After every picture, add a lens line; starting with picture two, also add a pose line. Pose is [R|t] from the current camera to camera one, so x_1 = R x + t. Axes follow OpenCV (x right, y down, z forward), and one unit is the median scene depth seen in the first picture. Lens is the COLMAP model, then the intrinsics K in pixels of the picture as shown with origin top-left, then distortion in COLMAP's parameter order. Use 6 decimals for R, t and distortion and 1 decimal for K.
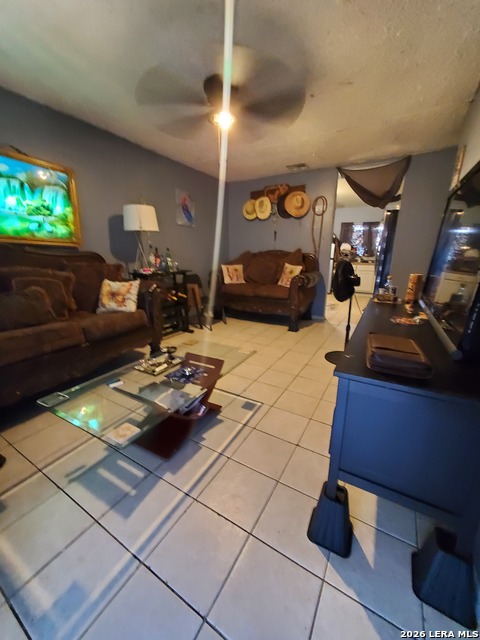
lens RADIAL K [[251.5, 0, 240.2], [0, 251.5, 320.3], [0, 0, 1]] dist [0.003082, -0.001040]
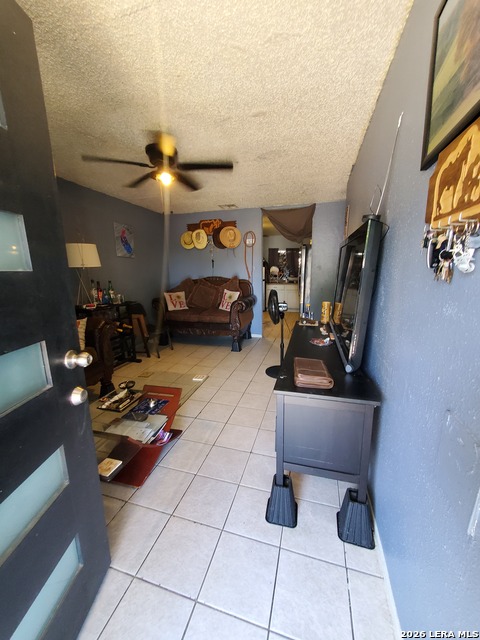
lens RADIAL K [[251.5, 0, 237.9], [0, 251.5, 318.5], [0, 0, 1]] dist [0.003082, -0.001040]
pose [[0.970666, -0.065790, 0.231256, -0.032980], [0.081787, 0.994826, -0.060270, -0.035230], [-0.226094, 0.077416, 0.971024, -0.097204]]
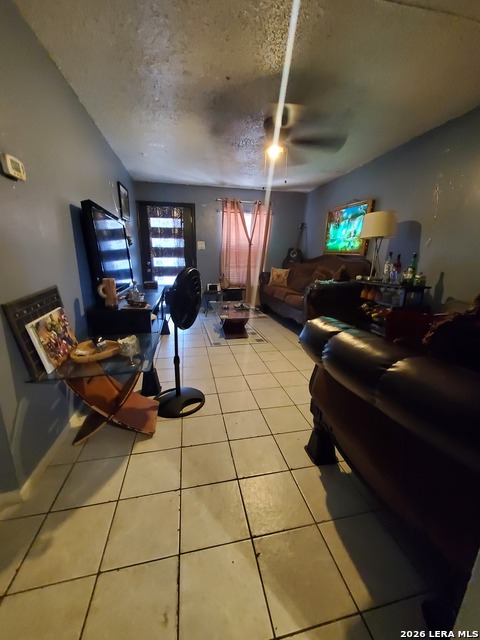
lens RADIAL K [[251.5, 0, 238.9], [0, 251.5, 318.7], [0, 0, 1]] dist [0.003082, -0.001040]
pose [[-0.735428, 0.150997, -0.660564, 0.653062], [-0.184919, 0.893128, 0.410034, -0.353103], [0.651882, 0.423702, -0.628909, 1.307608]]
